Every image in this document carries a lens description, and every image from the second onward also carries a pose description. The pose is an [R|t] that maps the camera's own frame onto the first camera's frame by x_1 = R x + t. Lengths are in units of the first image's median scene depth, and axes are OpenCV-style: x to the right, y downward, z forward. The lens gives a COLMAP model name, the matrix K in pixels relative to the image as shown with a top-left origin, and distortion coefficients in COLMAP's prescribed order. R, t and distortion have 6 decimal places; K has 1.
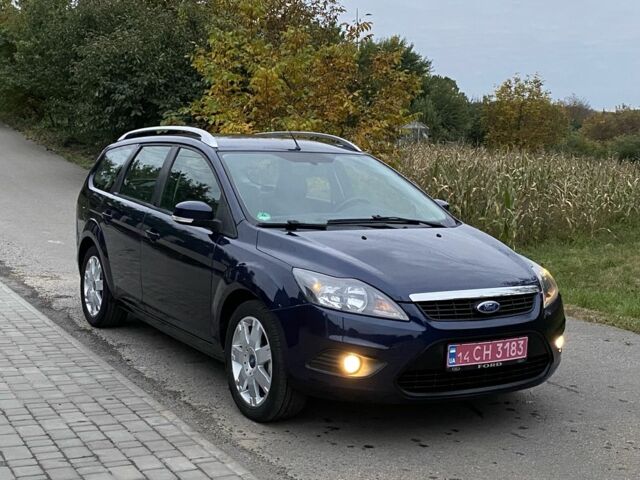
lens RADIAL K [[802.9, 0, 320.0], [0, 802.9, 240.0], [0, 0, 1]] dist [0.209014, -0.572947]
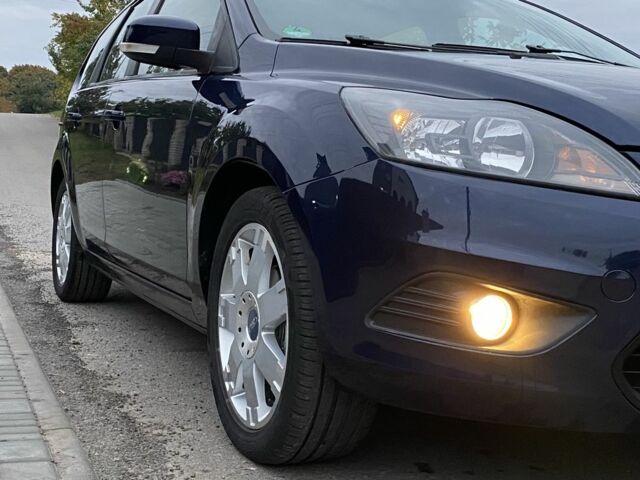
lens RADIAL K [[870.1, 0, 320.0], [0, 870.1, 240.0], [0, 0, 1]] dist [0.225520, -0.830768]
pose [[0.992220, 0.014053, -0.123705, 0.010044], [-0.017650, 0.999451, -0.028028, 0.117364], [0.123243, 0.029993, 0.991923, 0.534060]]
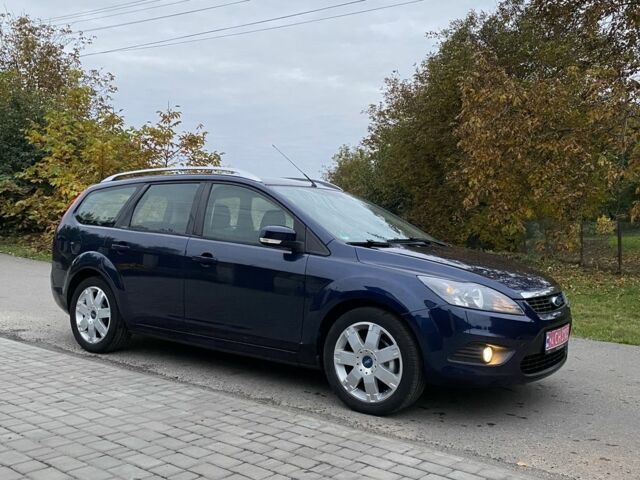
lens RADIAL K [[588.7, 0, 320.0], [0, 588.7, 240.0], [0, 0, 1]] dist [0.128147, -0.253531]
pose [[0.932202, -0.013935, 0.361669, -0.443665], [0.038730, 0.997362, -0.061396, 0.028654], [-0.359860, 0.071241, 0.930283, 0.242616]]
